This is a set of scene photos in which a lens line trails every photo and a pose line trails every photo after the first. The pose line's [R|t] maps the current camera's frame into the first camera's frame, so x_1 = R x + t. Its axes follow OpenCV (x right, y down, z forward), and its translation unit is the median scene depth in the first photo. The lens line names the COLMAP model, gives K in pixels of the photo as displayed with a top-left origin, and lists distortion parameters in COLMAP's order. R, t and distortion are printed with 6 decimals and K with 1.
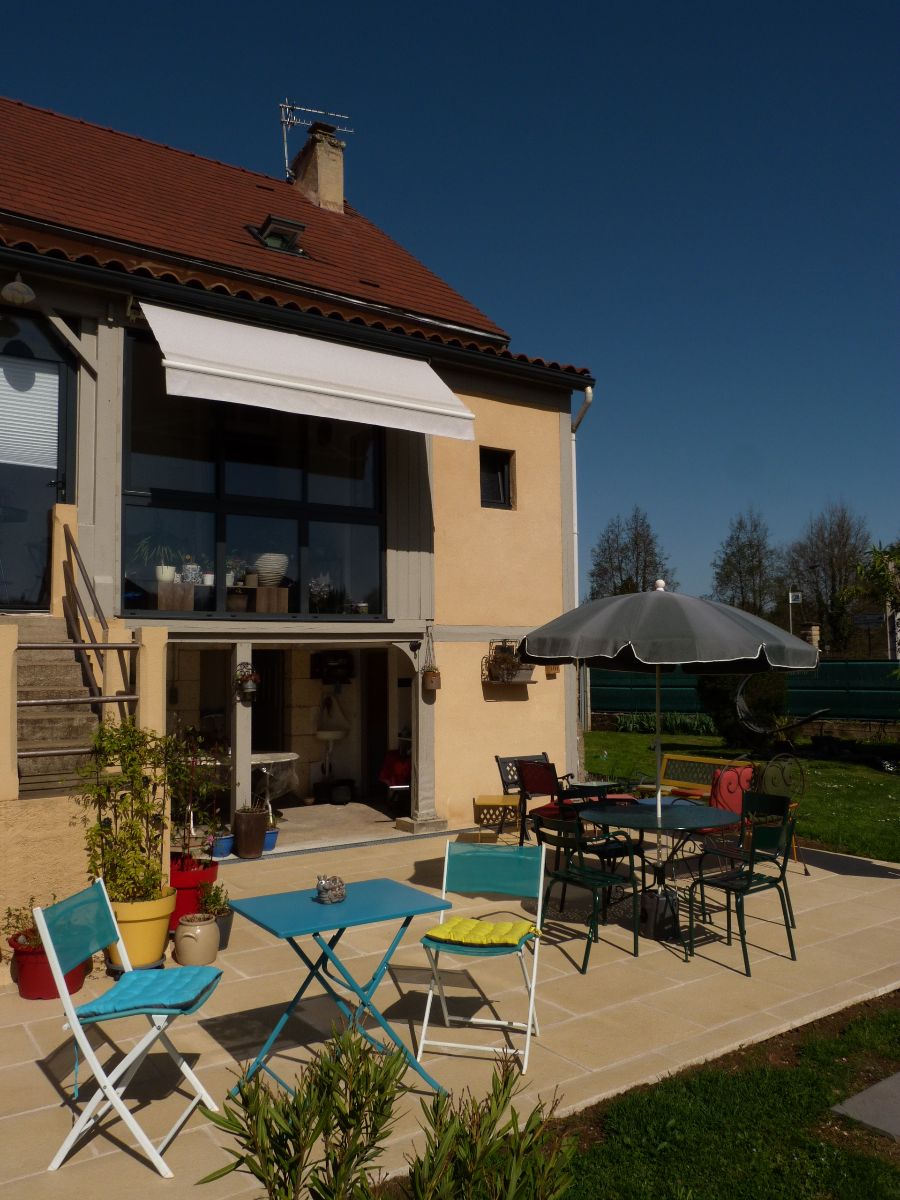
lens RADIAL K [[894.9, 0, 442.7], [0, 894.9, 597.4], [0, 0, 1]] dist [-0.027043, 0.009801]
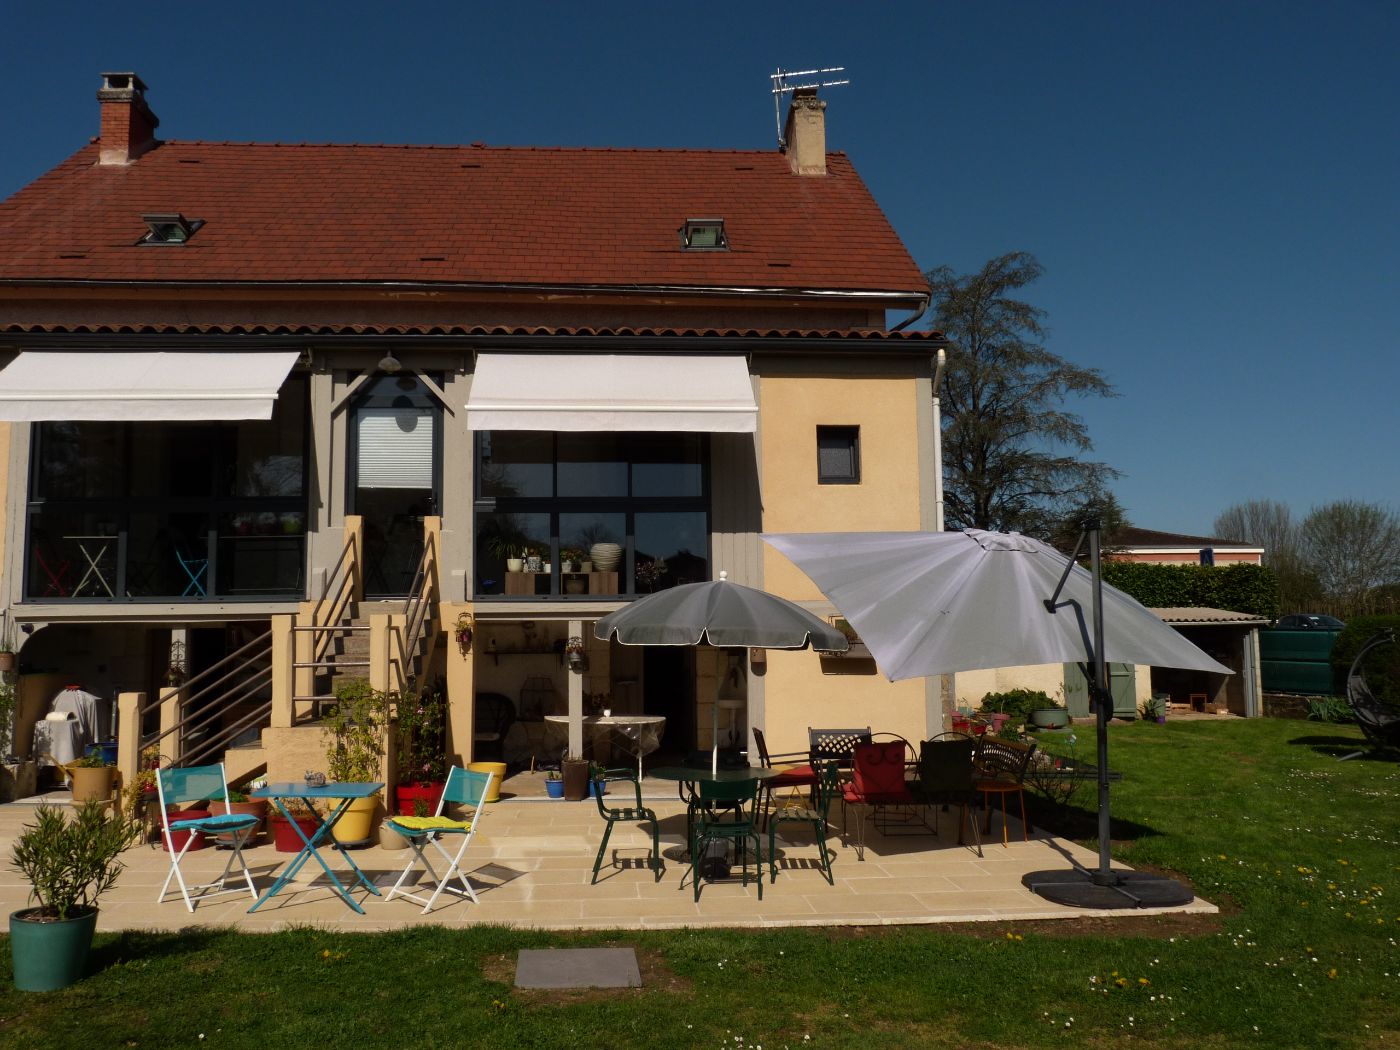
lens RADIAL K [[1061.2, 0, 700.0], [0, 1061.2, 525.0], [0, 0, 1]] dist [-0.037164, 0.001194]
pose [[0.870116, -0.045127, -0.490777, 0.557710], [0.034643, 0.998936, -0.030432, -0.024215], [0.491629, 0.009478, 0.870753, -0.136335]]
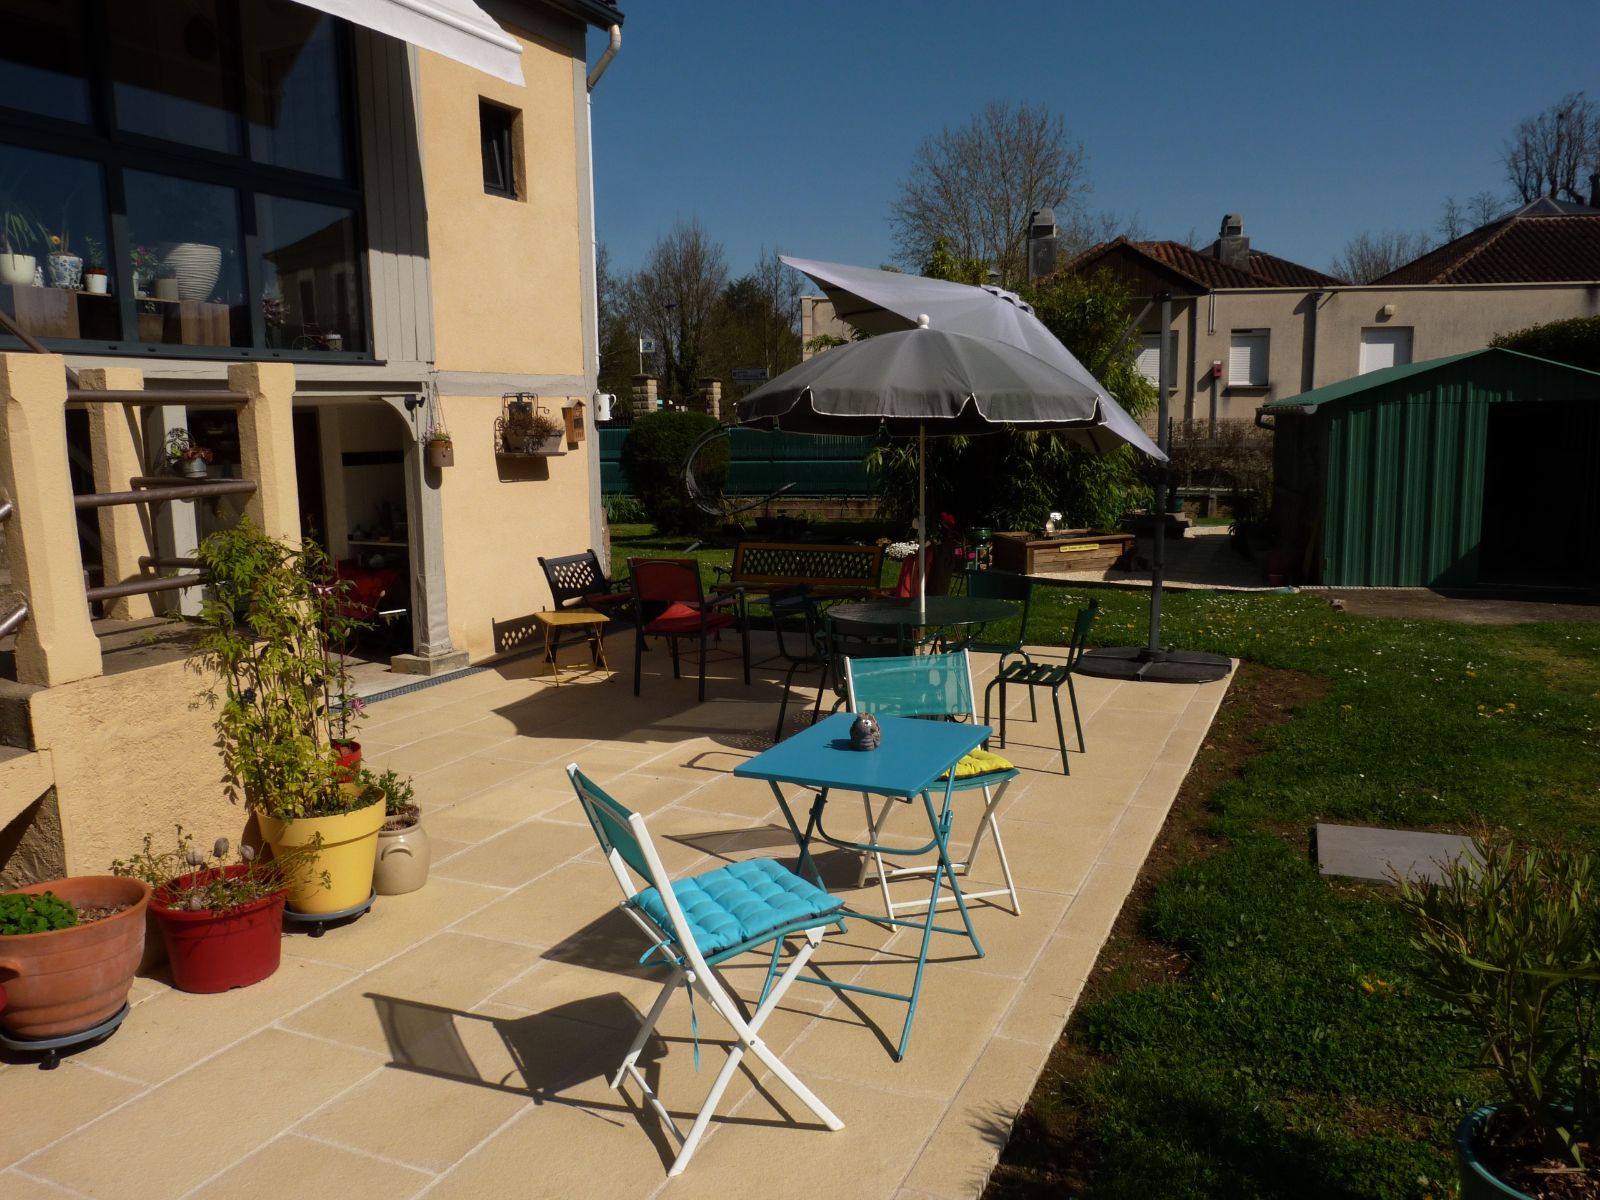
lens RADIAL K [[1193.2, 0, 800.0], [0, 1193.2, 600.0], [0, 0, 1]] dist [-0.027043, 0.009801]
pose [[0.856096, -0.079231, 0.510707, -0.248612], [-0.031184, 0.978459, 0.204072, 0.008863], [-0.515875, -0.190631, 0.835184, 0.086399]]
